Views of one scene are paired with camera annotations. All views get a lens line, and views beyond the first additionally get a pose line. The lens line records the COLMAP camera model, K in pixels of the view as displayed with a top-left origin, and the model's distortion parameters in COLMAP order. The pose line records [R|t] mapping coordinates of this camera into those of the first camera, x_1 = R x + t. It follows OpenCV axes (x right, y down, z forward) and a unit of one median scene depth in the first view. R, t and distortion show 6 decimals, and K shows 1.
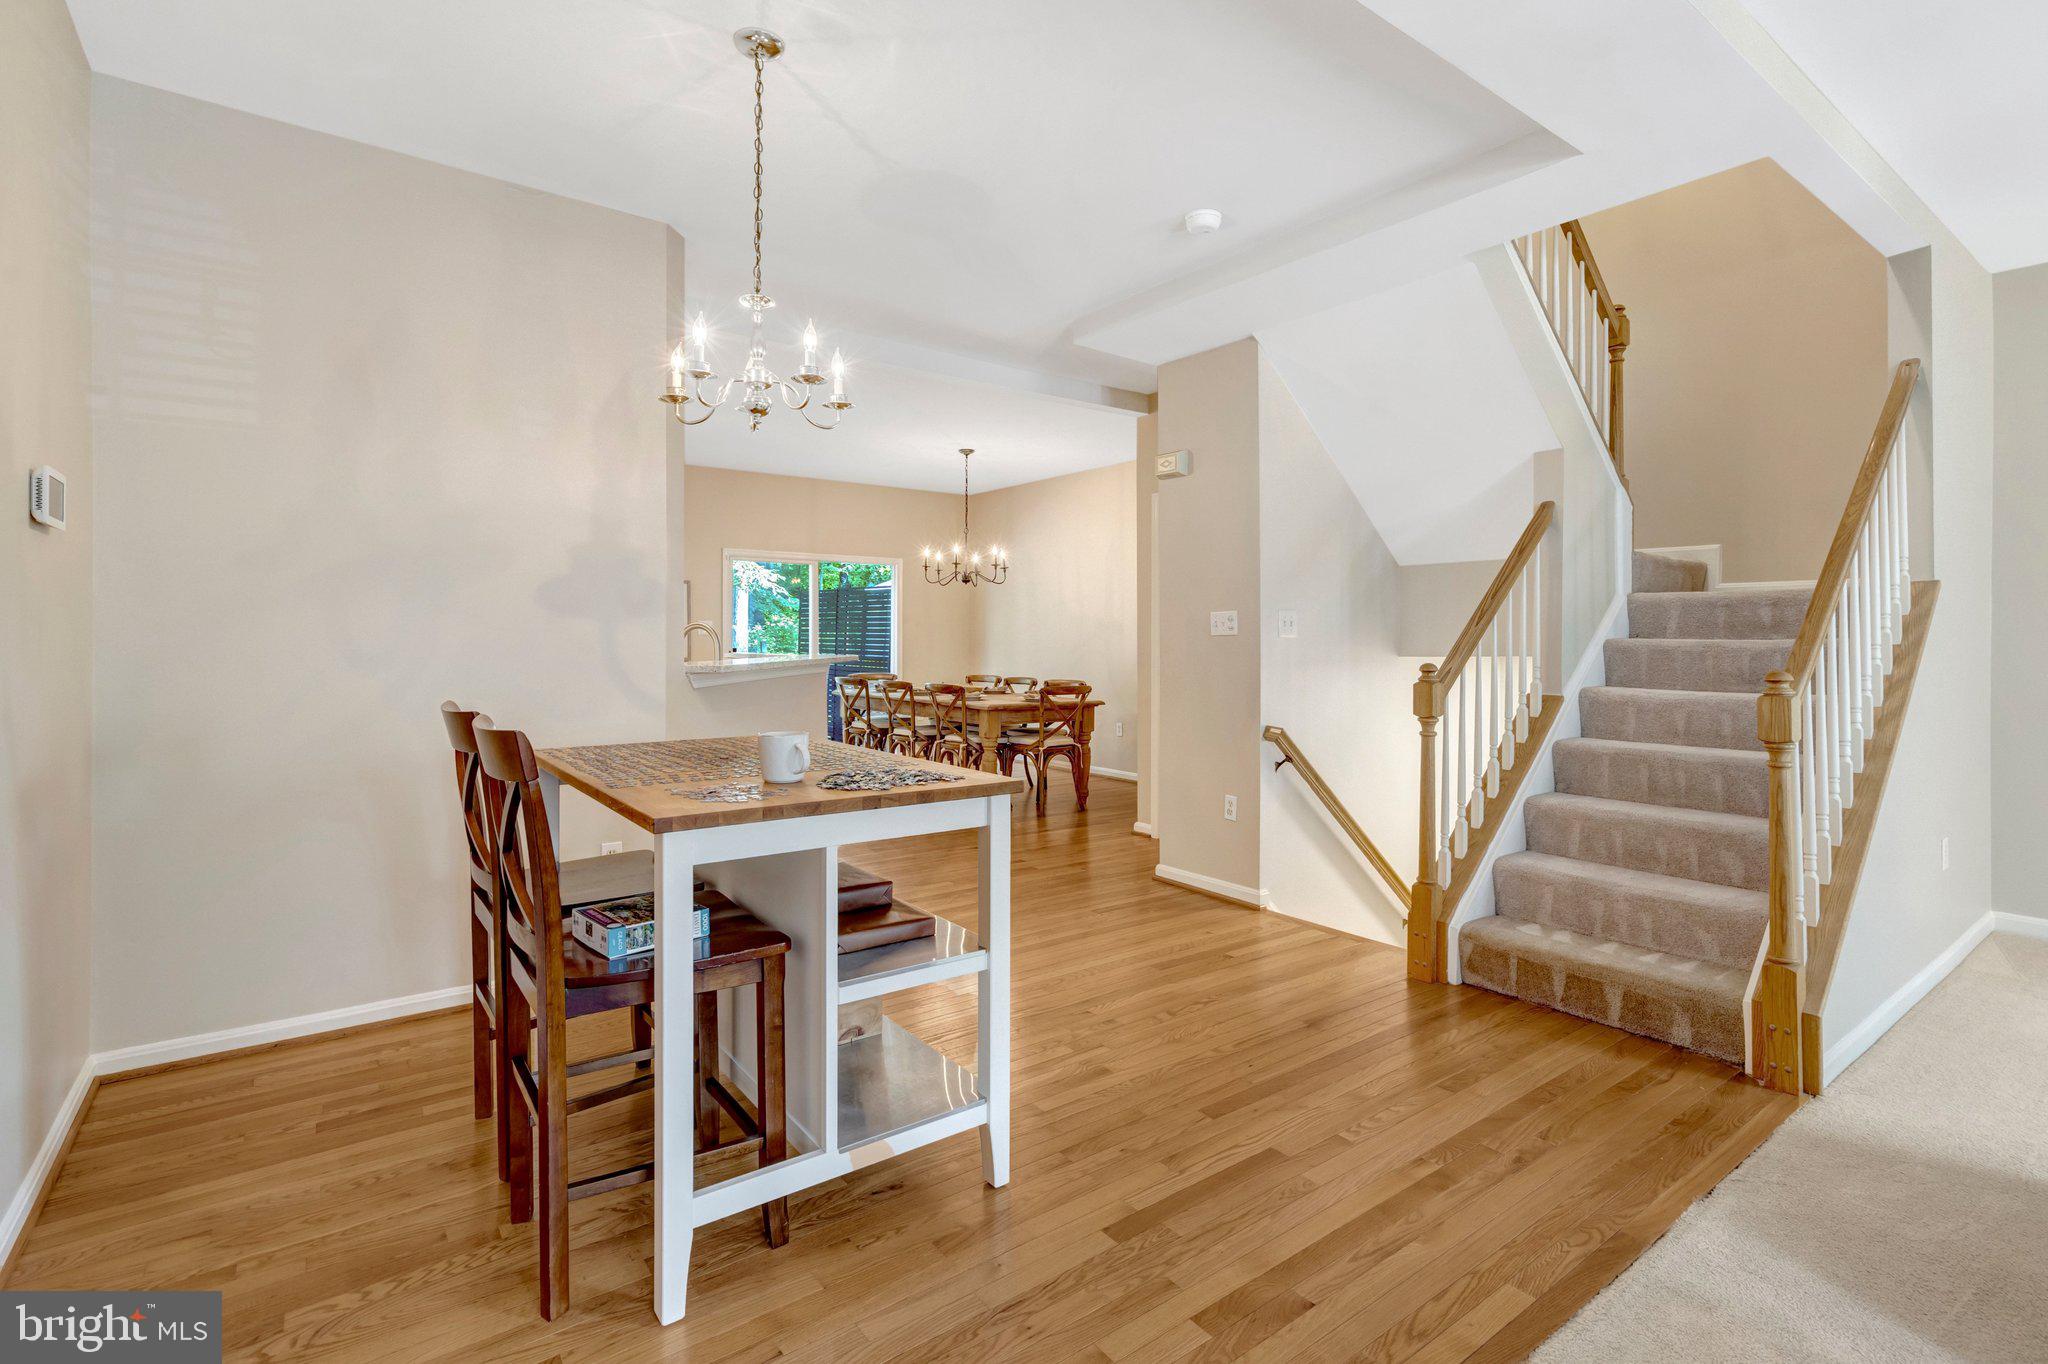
lens RADIAL K [[956.4, 0, 1021.8], [0, 956.4, 640.6], [0, 0, 1]] dist [-0.003159, 0.001025]
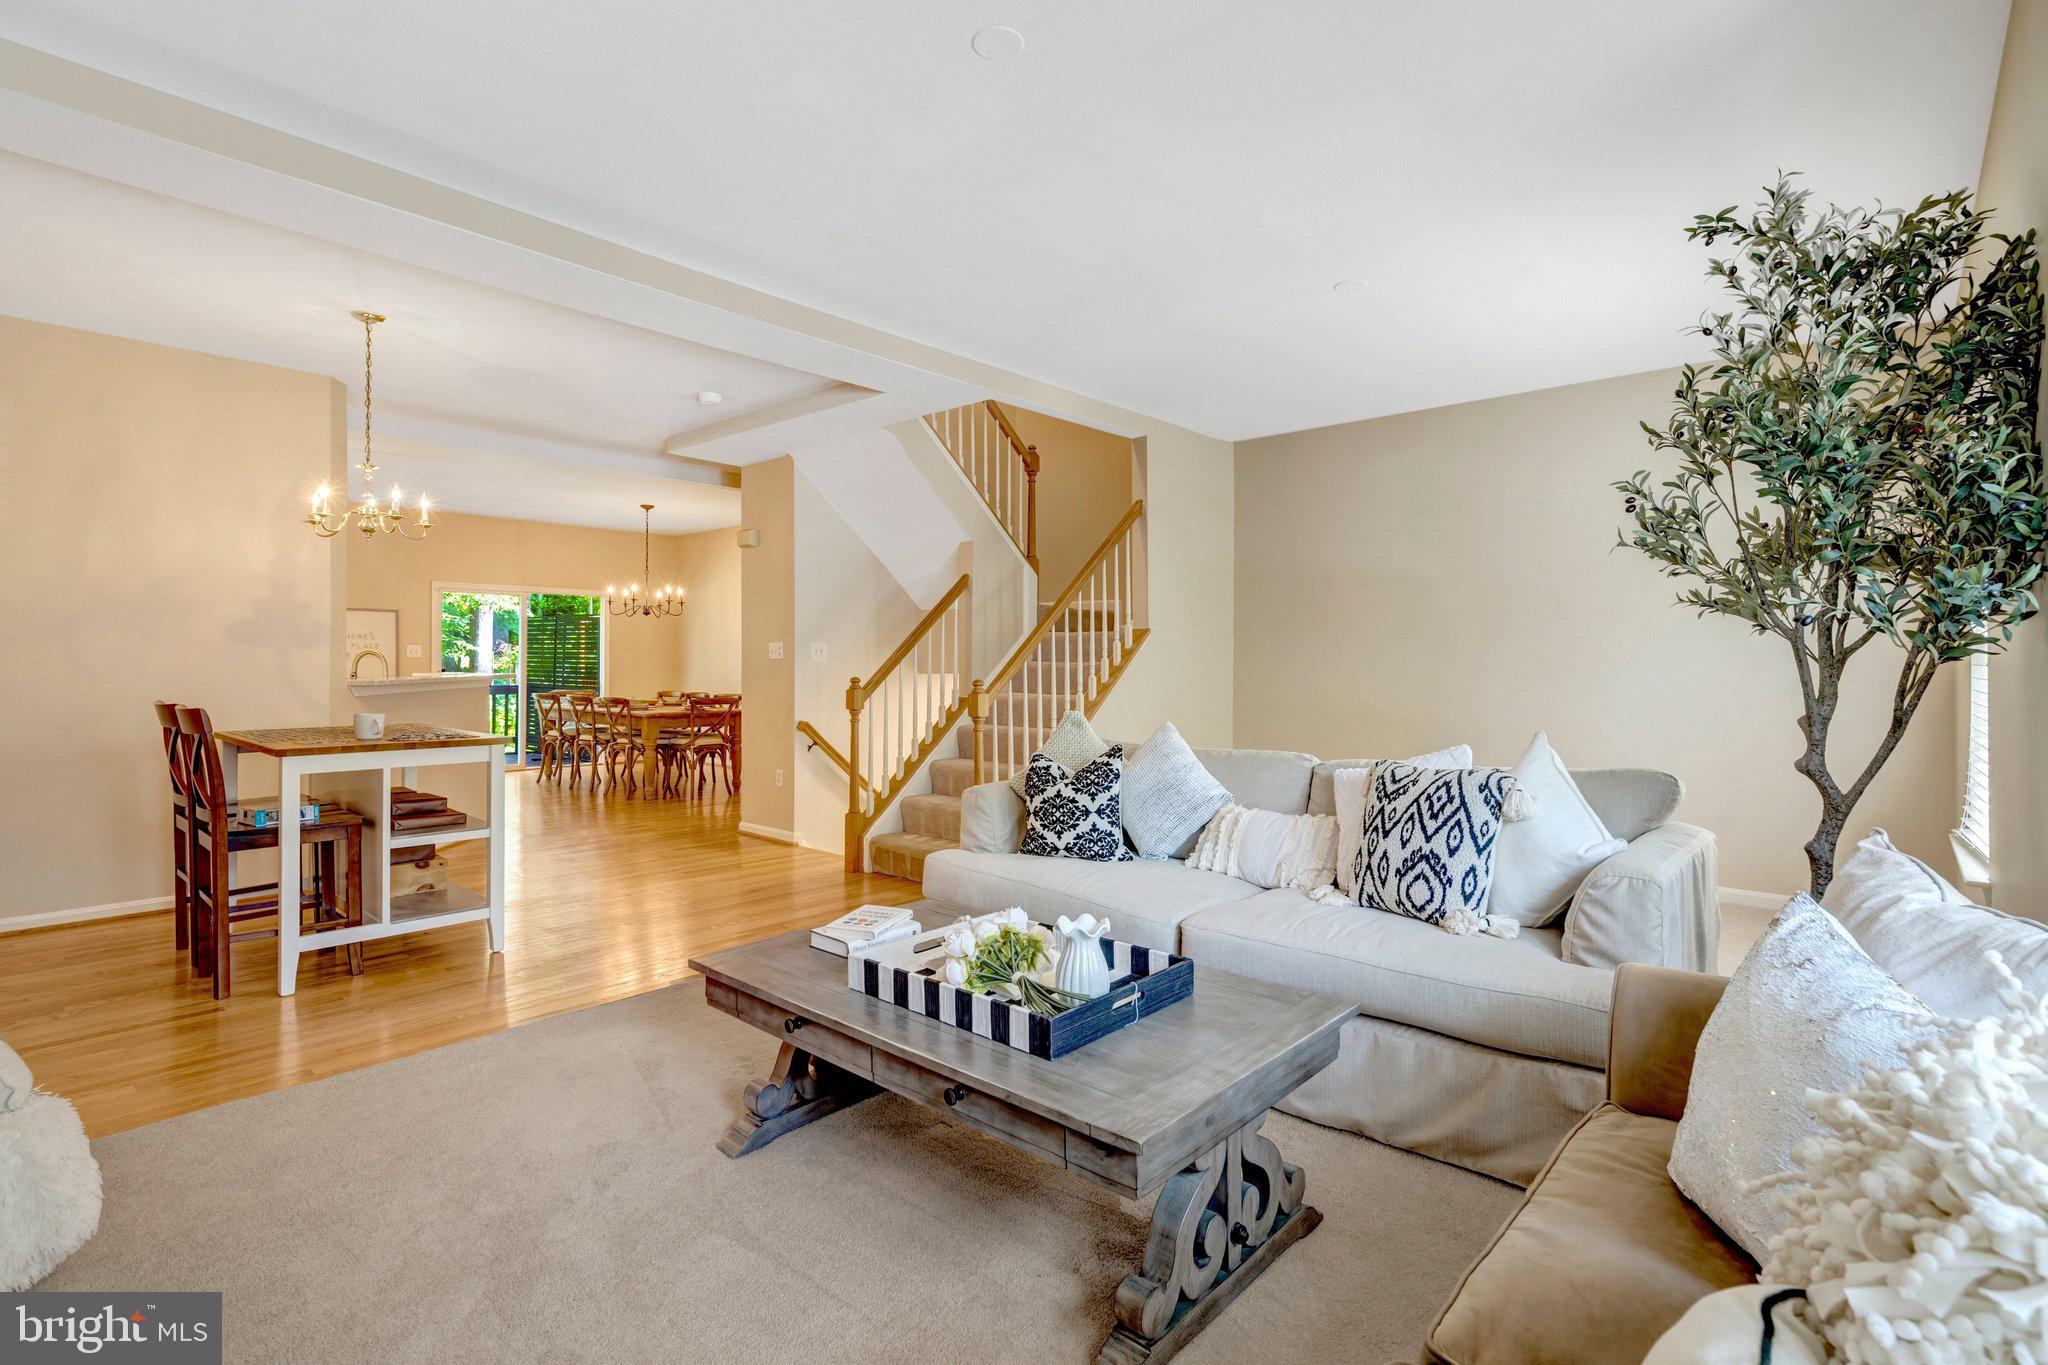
lens RADIAL K [[970.8, 0, 1023.7], [0, 970.8, 659.5], [0, 0, 1]] dist [-0.000249, 0.005591]
pose [[0.981505, -0.001162, 0.191432, 0.377164], [0.001461, 0.999998, -0.001425, -0.002358], [-0.191430, 0.001678, 0.981505, -0.648637]]
